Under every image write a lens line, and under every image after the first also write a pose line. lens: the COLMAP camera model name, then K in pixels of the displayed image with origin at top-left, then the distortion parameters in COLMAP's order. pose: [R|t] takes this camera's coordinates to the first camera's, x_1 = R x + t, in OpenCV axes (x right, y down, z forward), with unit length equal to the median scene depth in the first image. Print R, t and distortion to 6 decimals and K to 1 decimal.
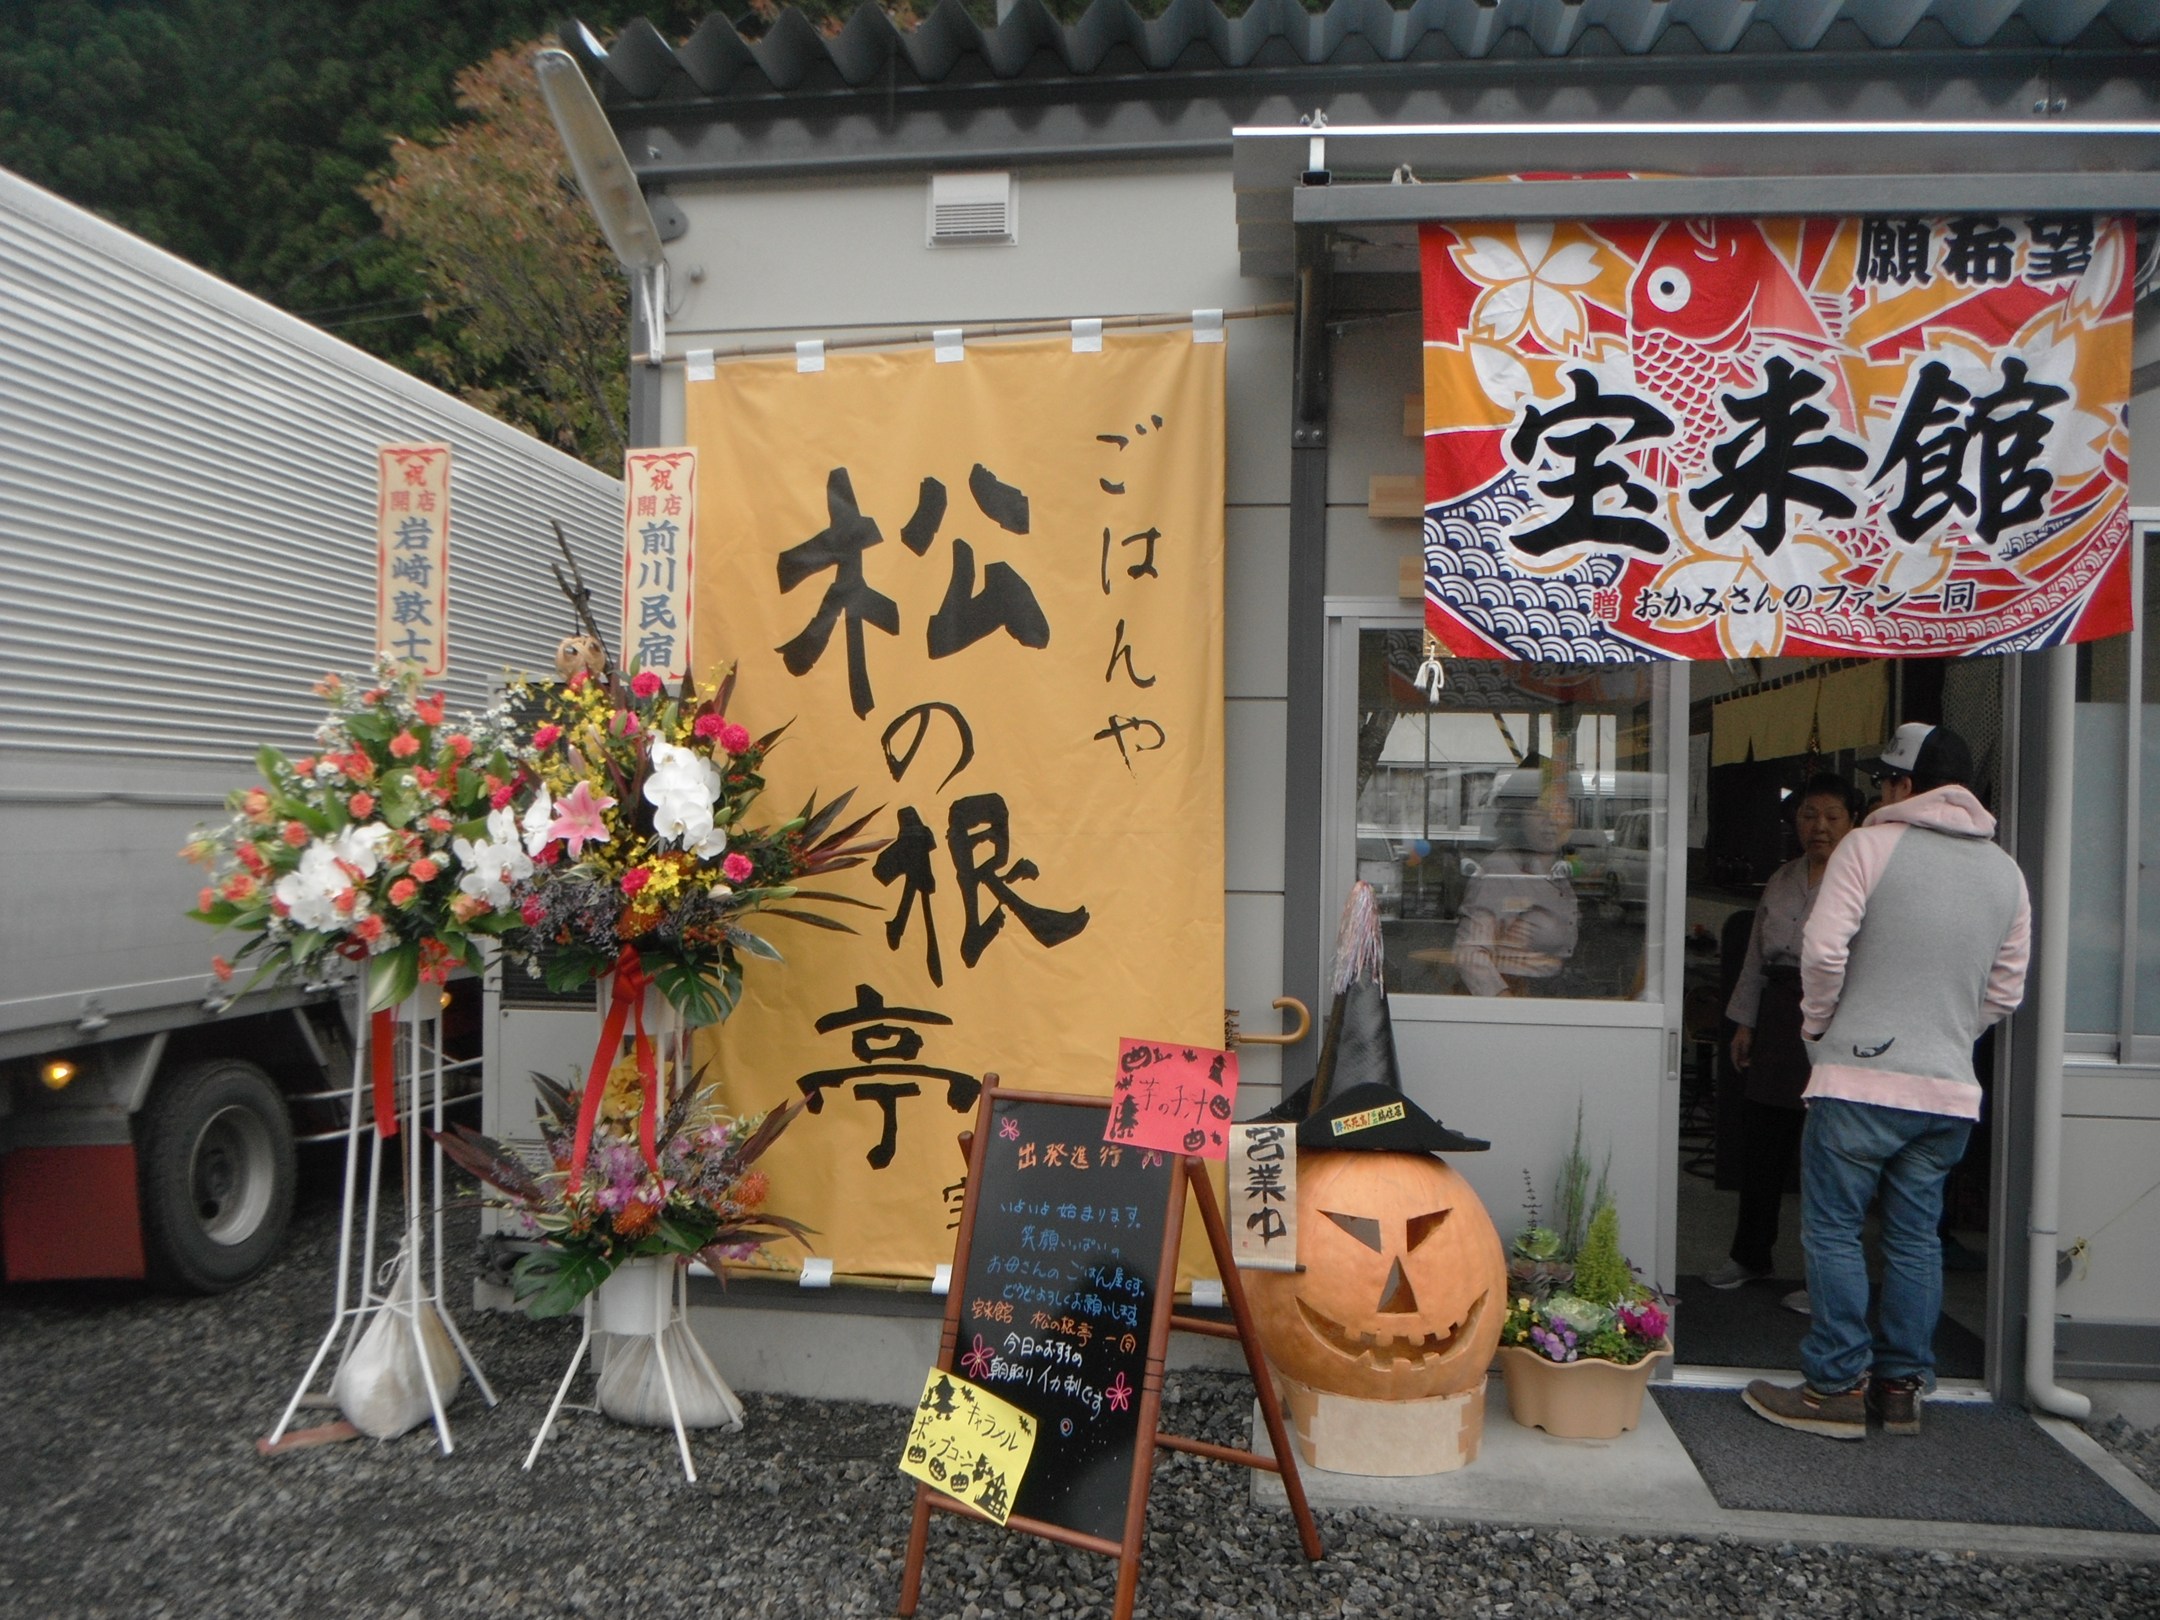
lens RADIAL K [[1725.4, 0, 1085.2], [0, 1725.4, 818.3], [0, 0, 1]] dist [-0.011932, -0.000603]
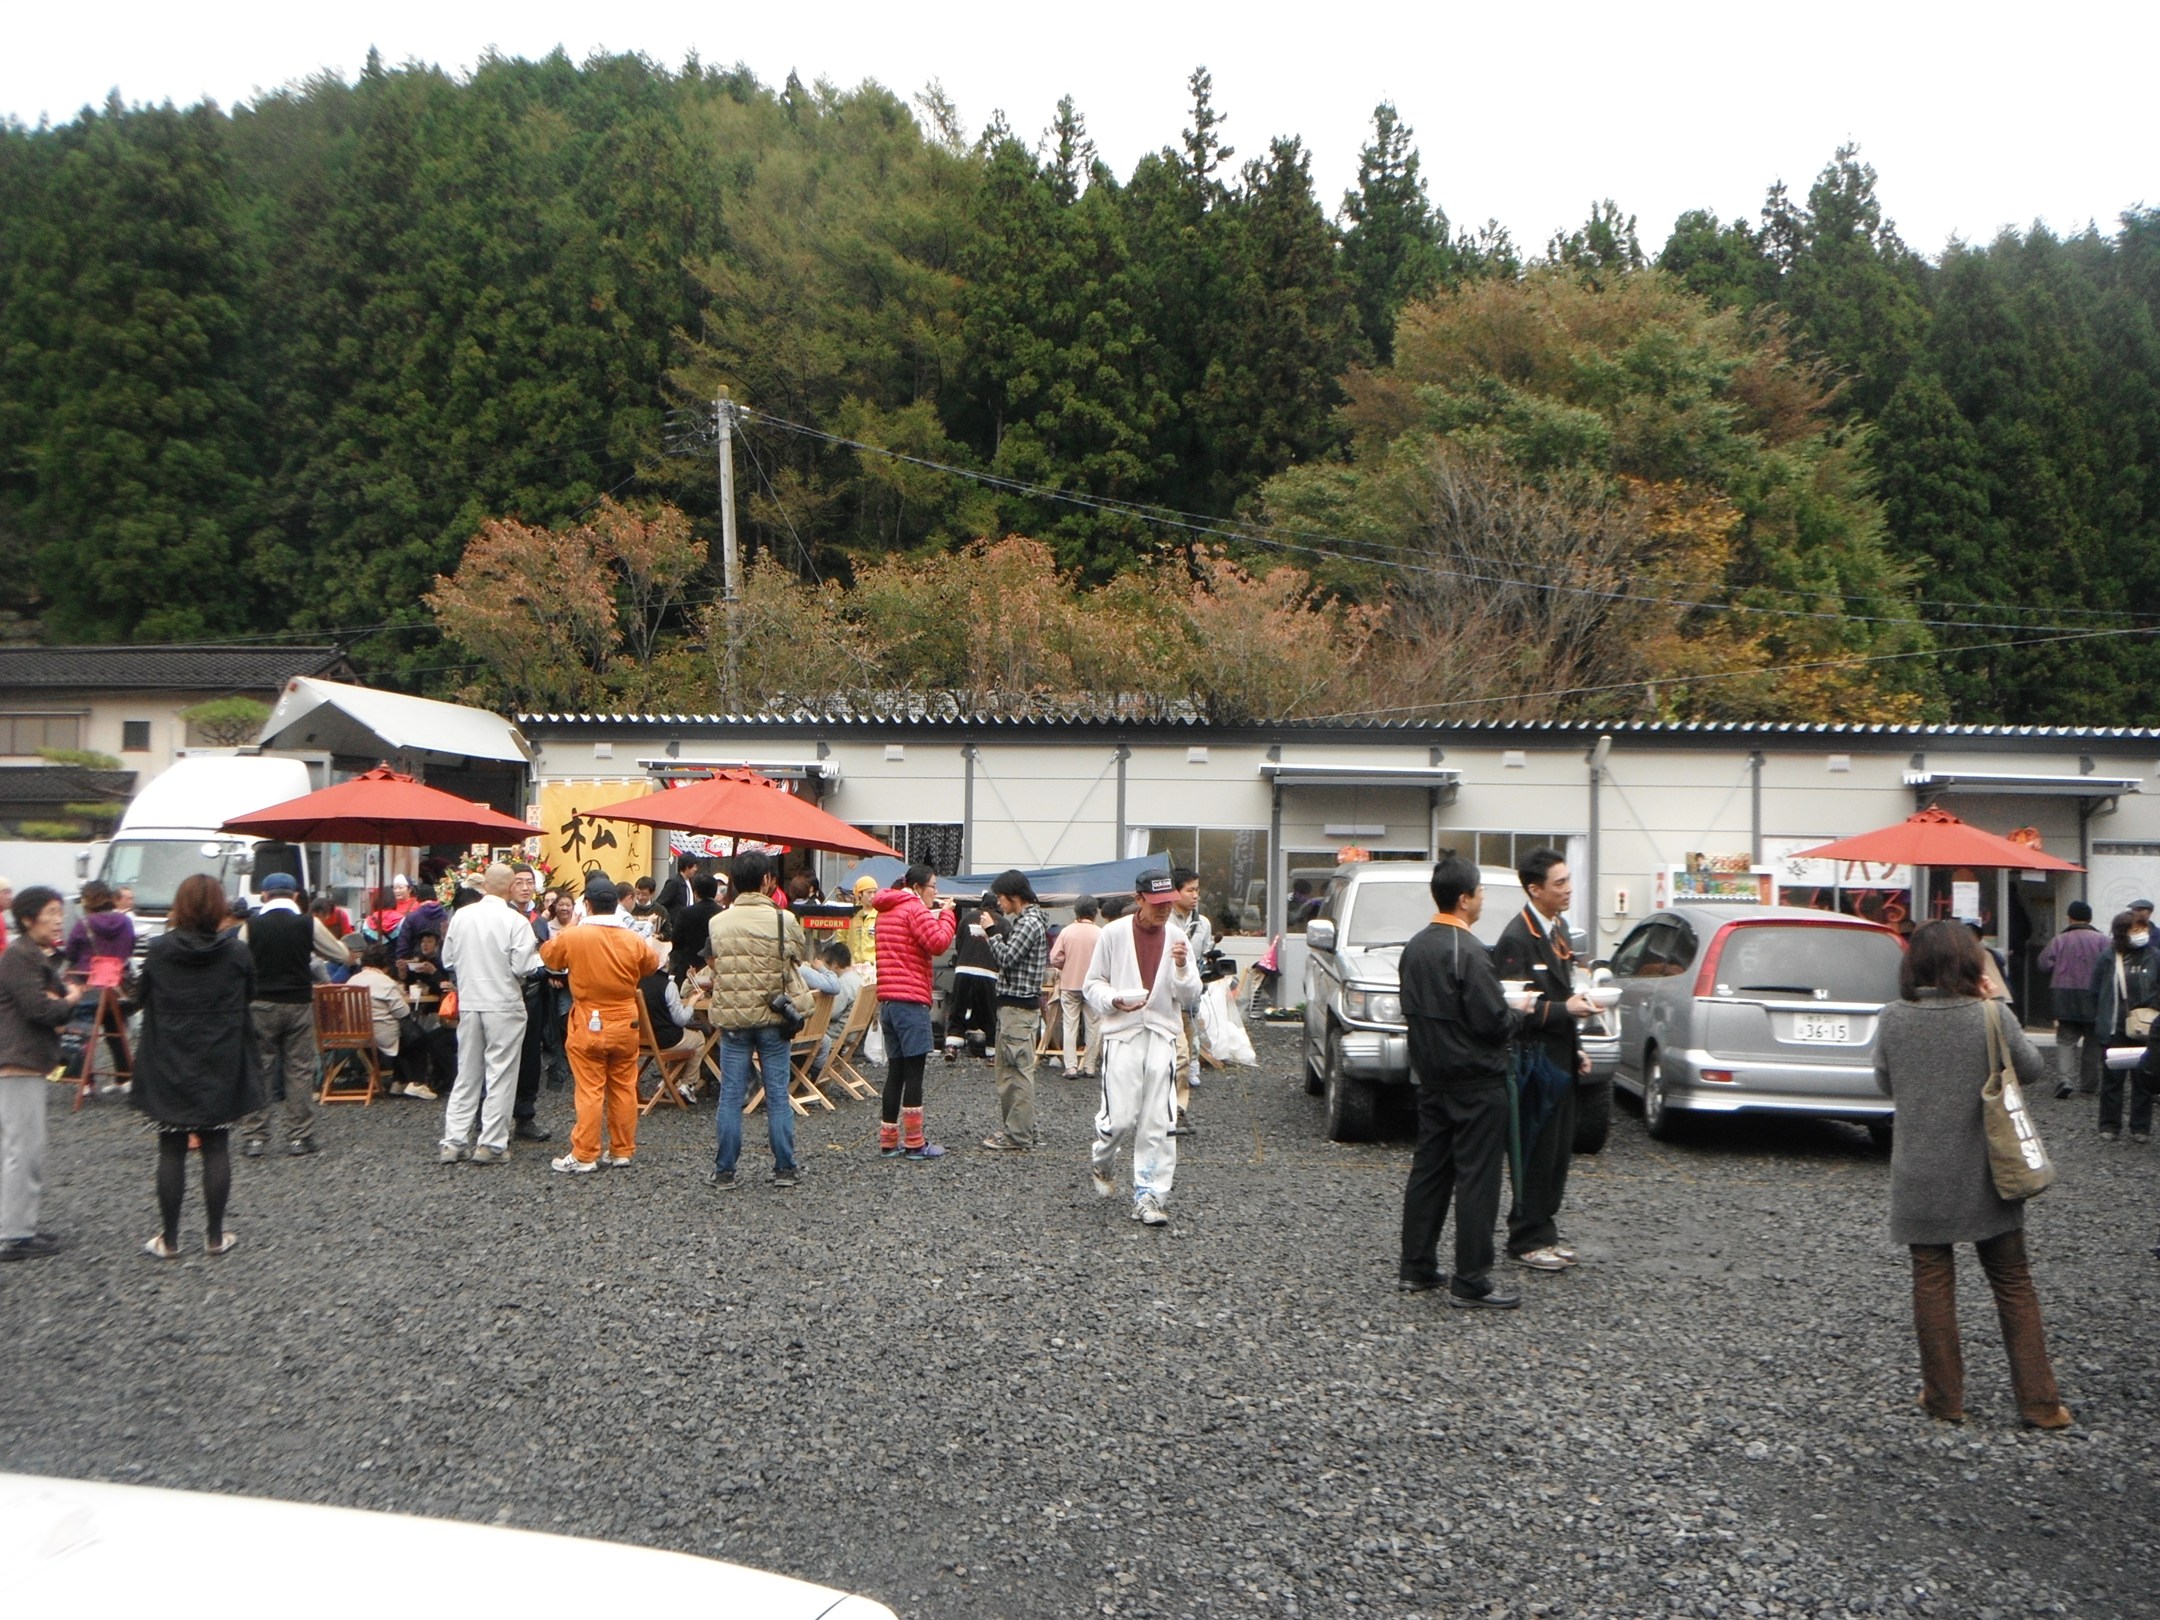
lens RADIAL K [[1725.4, 0, 1074.2], [0, 1725.4, 801.9], [0, 0, 1]] dist [-0.011932, -0.000603]
pose [[0.999631, 0.000962, 0.027139, 1.044307], [0.000032, 0.999330, -0.036606, -0.050228], [-0.027156, 0.036594, 0.998961, -3.555106]]
